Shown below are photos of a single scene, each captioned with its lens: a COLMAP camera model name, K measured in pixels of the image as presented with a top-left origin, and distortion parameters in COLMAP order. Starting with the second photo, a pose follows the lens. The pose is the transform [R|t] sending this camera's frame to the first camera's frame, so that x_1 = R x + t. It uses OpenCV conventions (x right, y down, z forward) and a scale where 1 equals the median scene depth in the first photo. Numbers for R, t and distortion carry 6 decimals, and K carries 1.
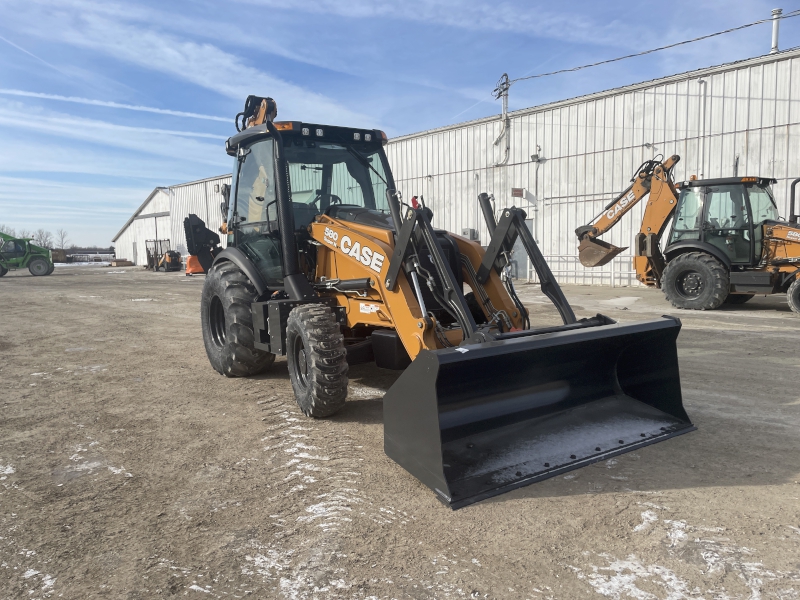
lens RADIAL K [[602.0, 0, 392.1], [0, 602.0, 305.0], [0, 0, 1]] dist [0.043419, -0.034016]
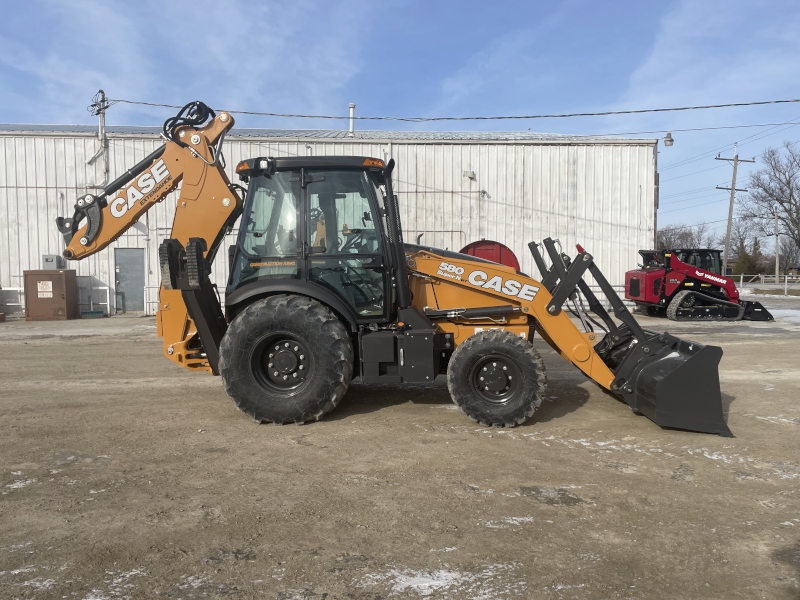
lens RADIAL K [[602.0, 0, 397.4], [0, 602.0, 296.0], [0, 0, 1]] dist [0.043419, -0.034016]
pose [[0.609024, -0.013453, 0.793037, -1.129714], [0.065632, 0.997282, -0.033485, -0.037861], [-0.790431, 0.072442, 0.608252, 0.428384]]
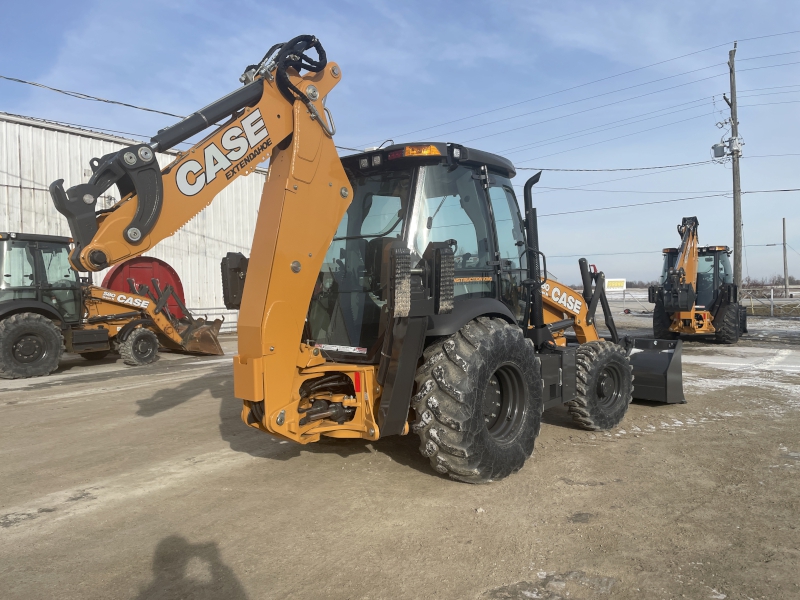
lens RADIAL K [[602.0, 0, 397.3], [0, 602.0, 295.7], [0, 0, 1]] dist [0.043419, -0.034016]
pose [[-0.248638, 0.012895, 0.968511, -1.219537], [0.110976, 0.993706, 0.015259, -0.156614], [-0.962218, 0.111276, -0.248504, 1.663183]]
